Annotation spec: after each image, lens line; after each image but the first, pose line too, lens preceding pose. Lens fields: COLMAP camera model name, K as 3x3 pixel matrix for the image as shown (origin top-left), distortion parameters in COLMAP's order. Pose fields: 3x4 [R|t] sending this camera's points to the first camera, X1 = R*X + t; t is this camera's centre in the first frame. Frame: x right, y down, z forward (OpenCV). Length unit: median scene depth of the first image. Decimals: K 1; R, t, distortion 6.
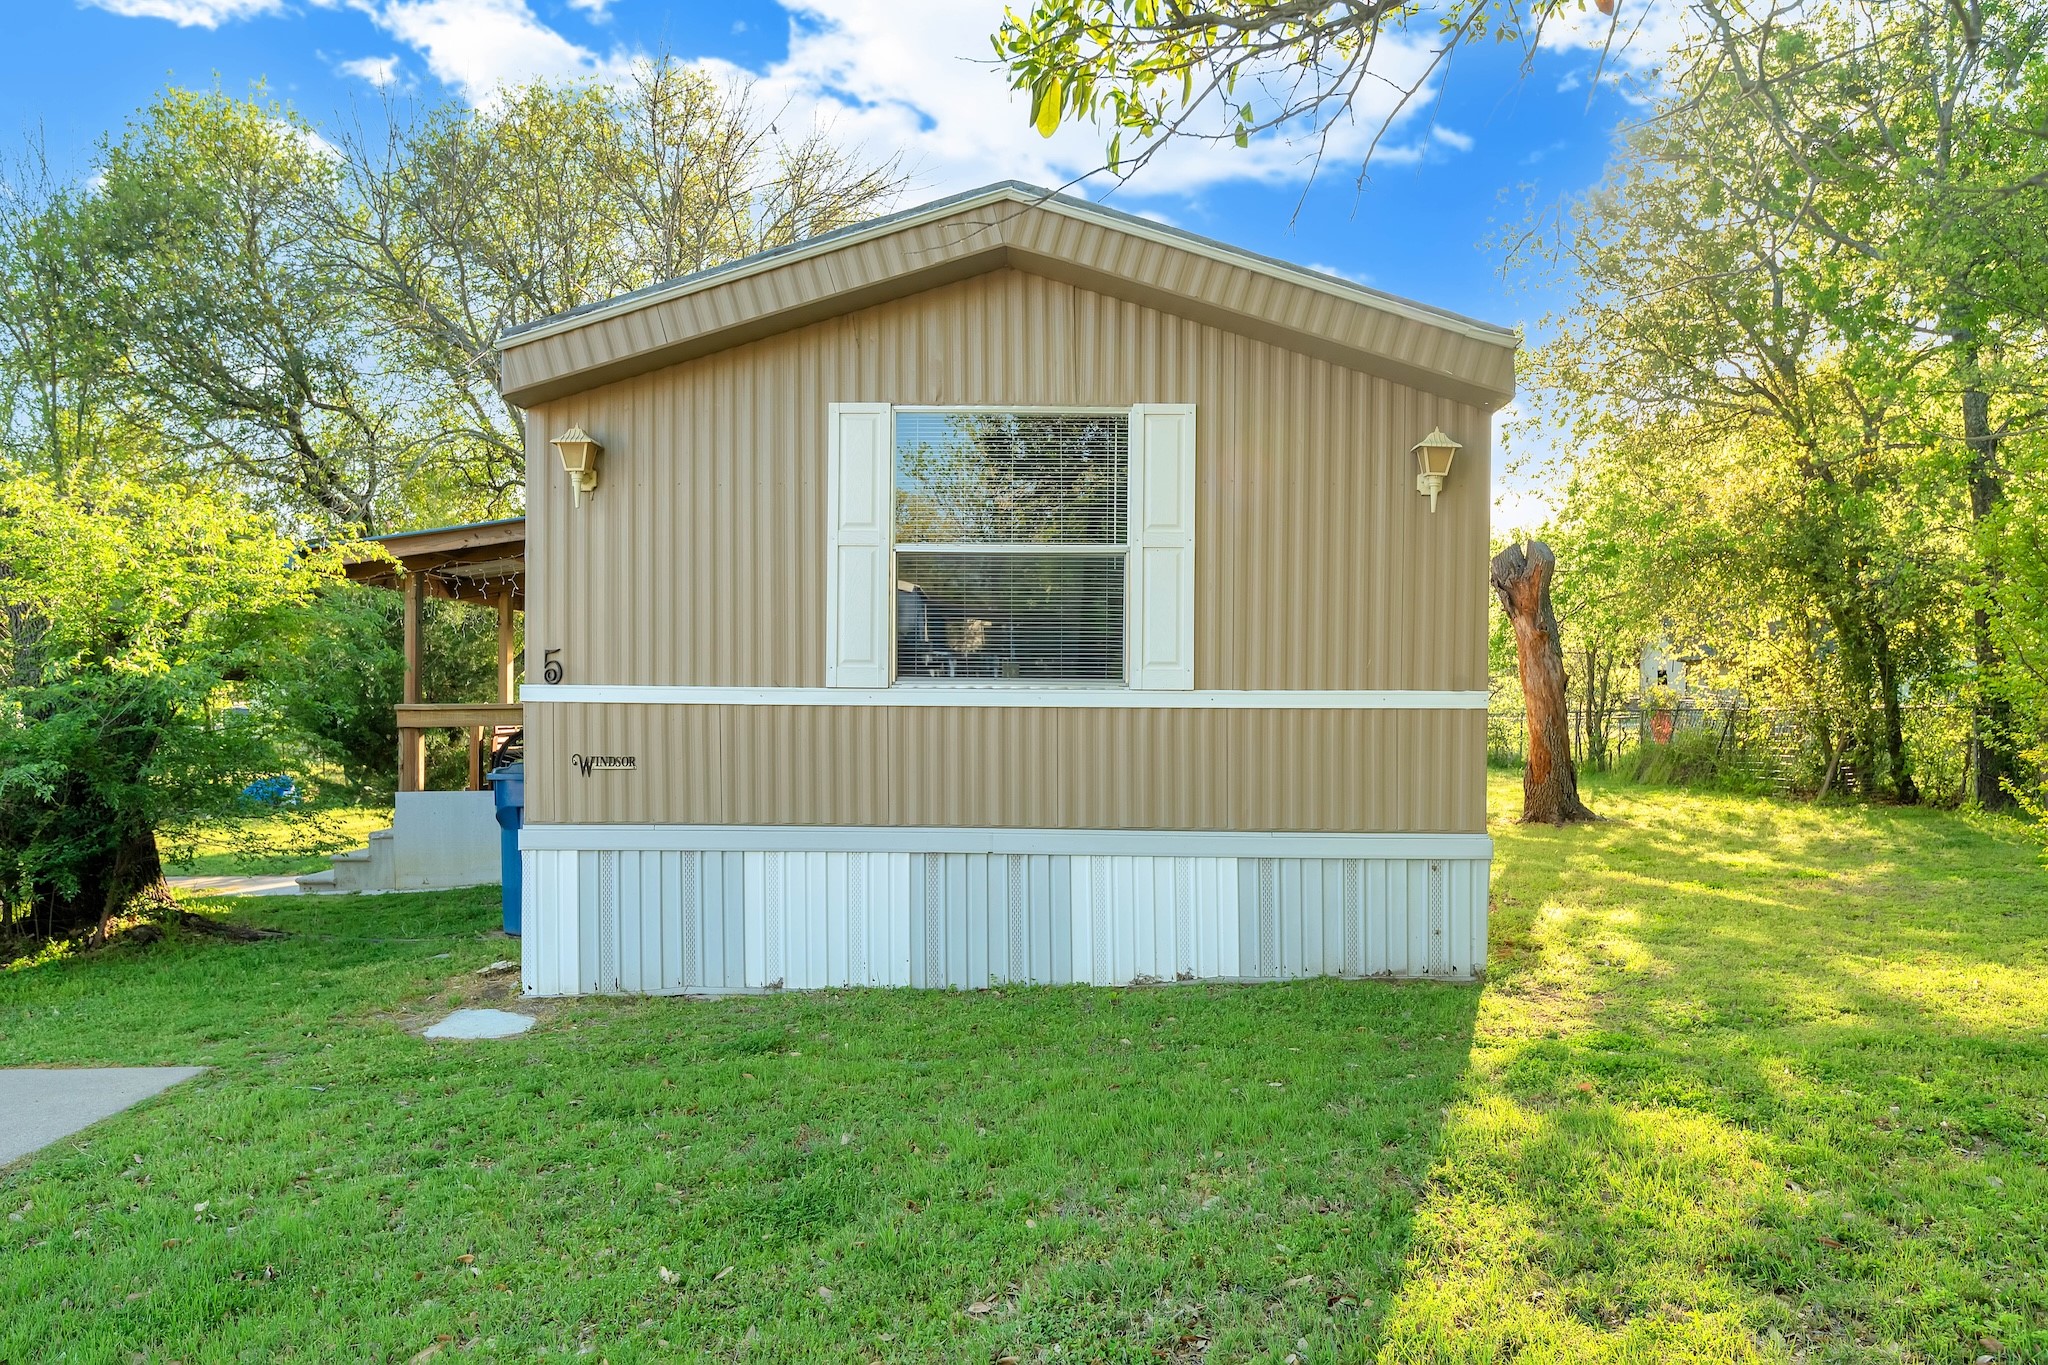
lens RADIAL K [[1470.7, 0, 1024.0], [0, 1470.7, 682.5], [0, 0, 1]] dist [-0.007655, -0.000605]
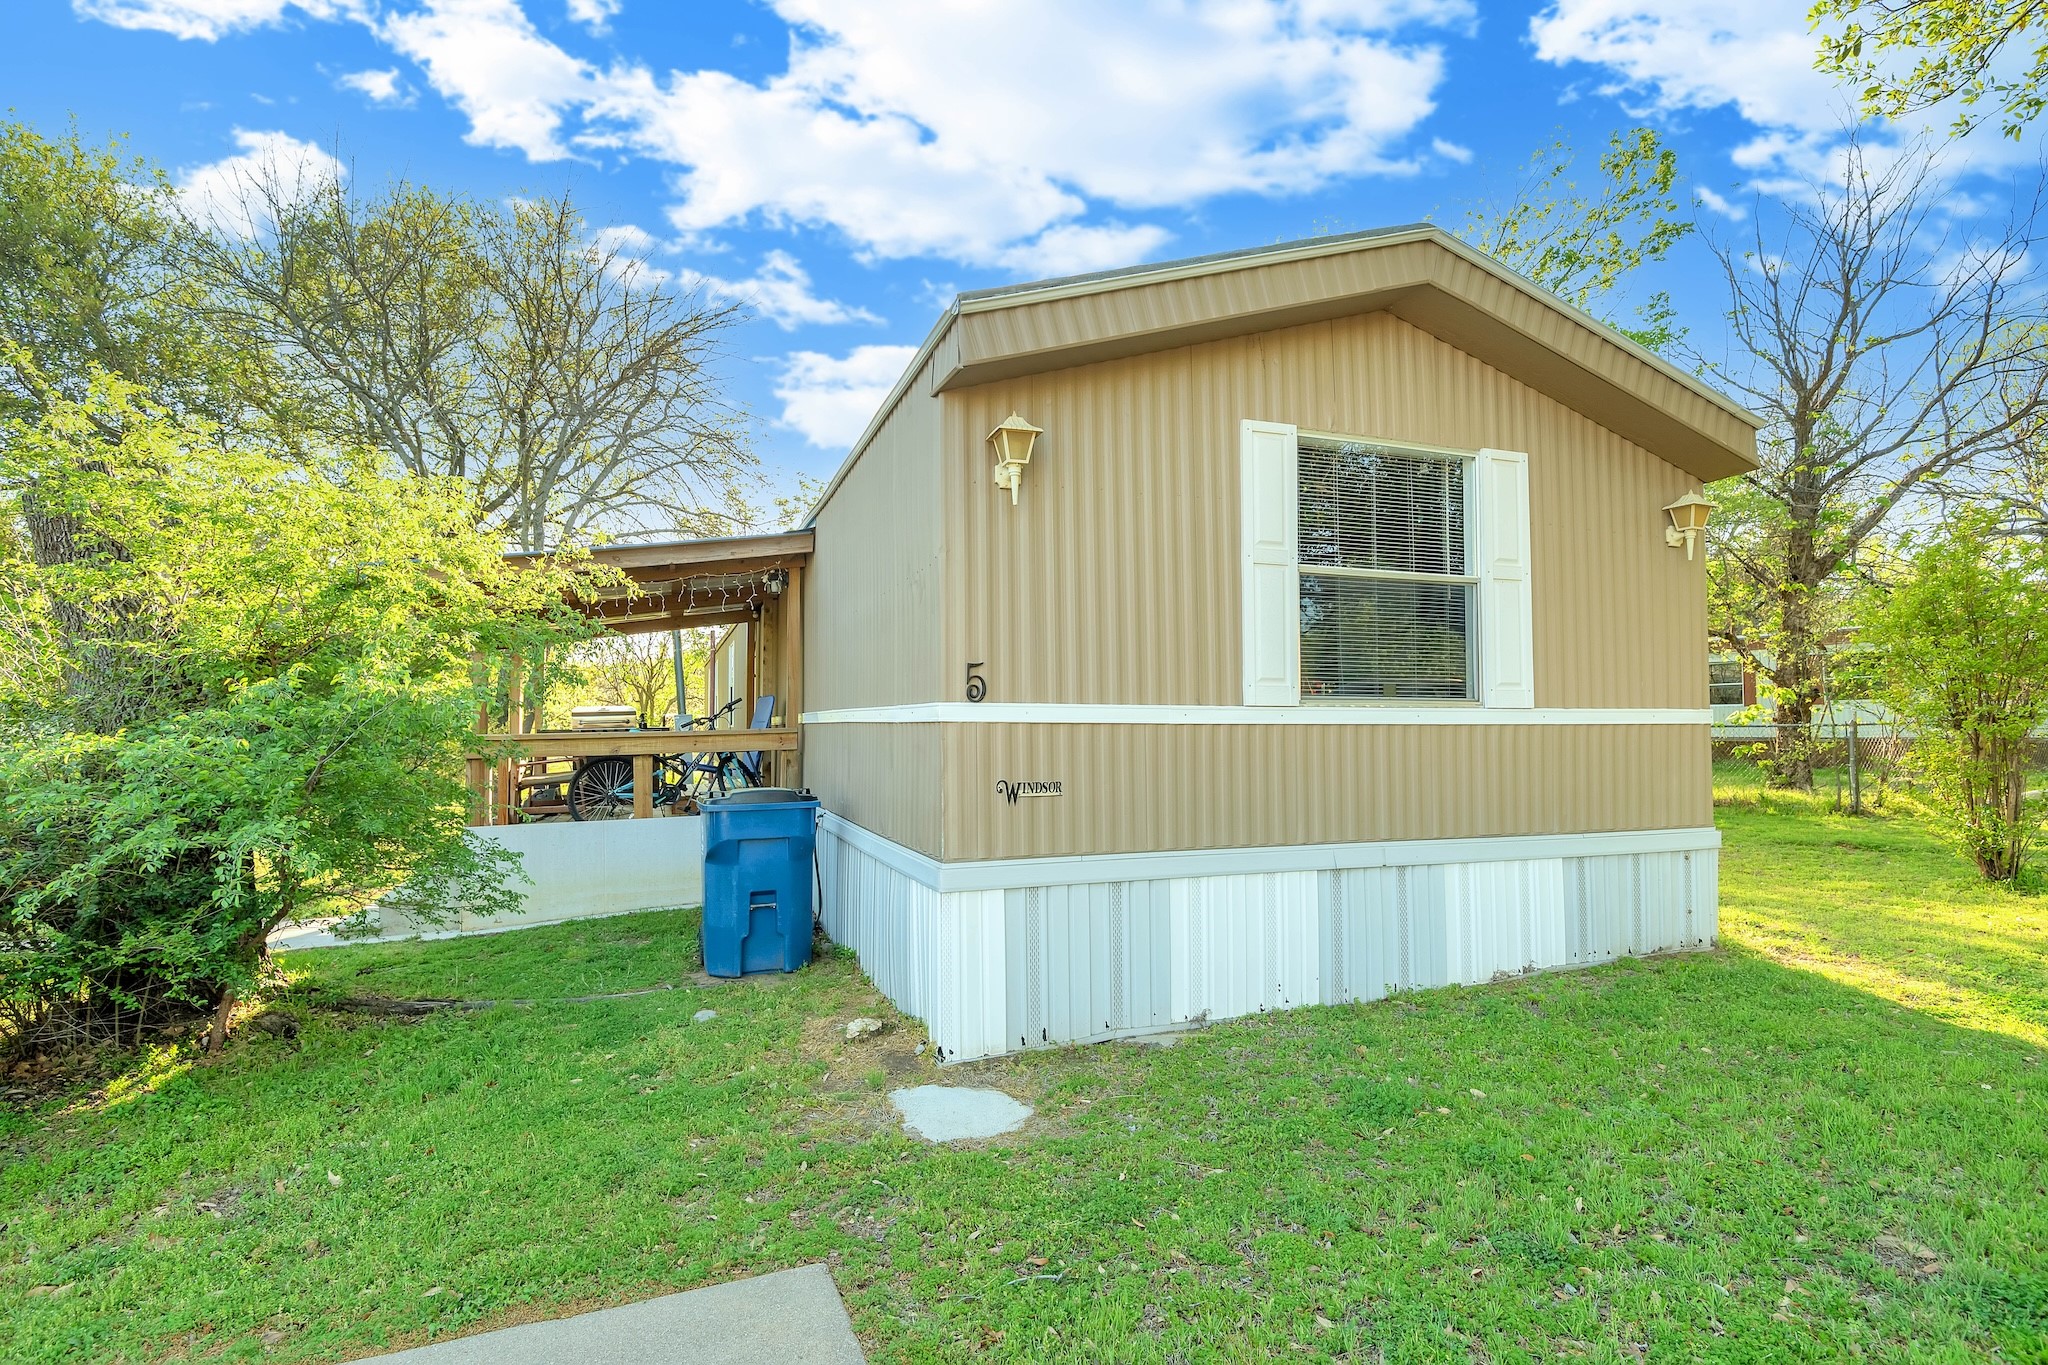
lens RADIAL K [[991.2, 0, 1024.0], [0, 991.2, 682.5], [0, 0, 1]] dist [-0.000938, 0.000389]
pose [[0.939082, 0.008559, 0.343587, -0.499668], [0.007111, 0.998992, -0.044321, 0.016225], [-0.343620, 0.044064, 0.938074, 0.427093]]
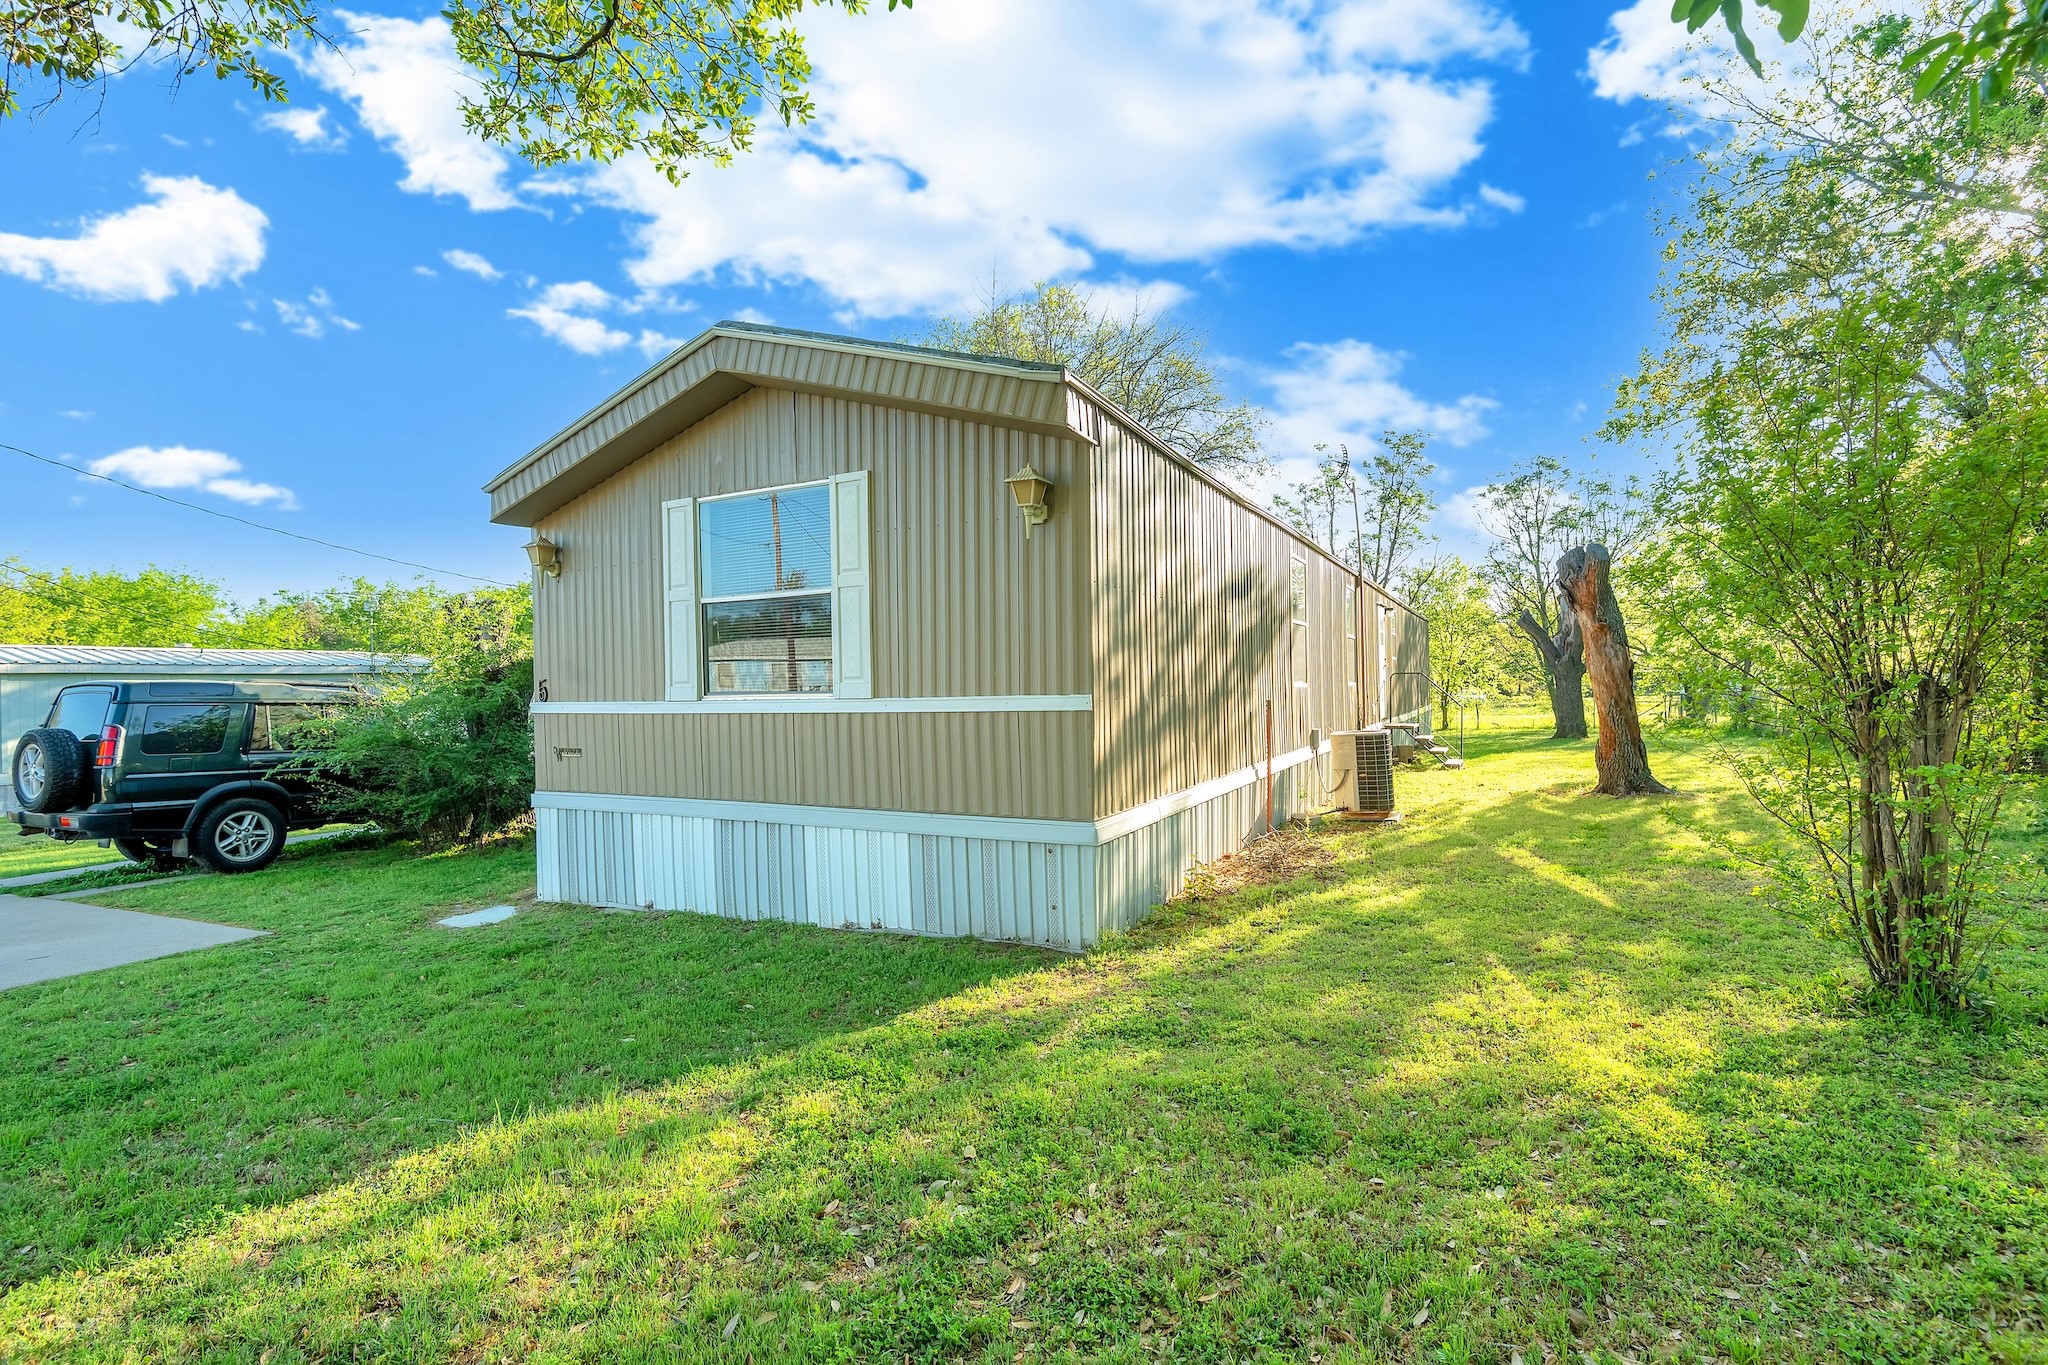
lens RADIAL K [[927.4, 0, 1024.0], [0, 927.4, 682.5], [0, 0, 1]] dist [-0.010855, -0.000352]
pose [[0.891244, -0.026616, -0.452743, 0.584985], [0.029369, 0.999568, -0.000947, -0.003962], [0.452573, -0.012453, 0.891640, 0.351713]]
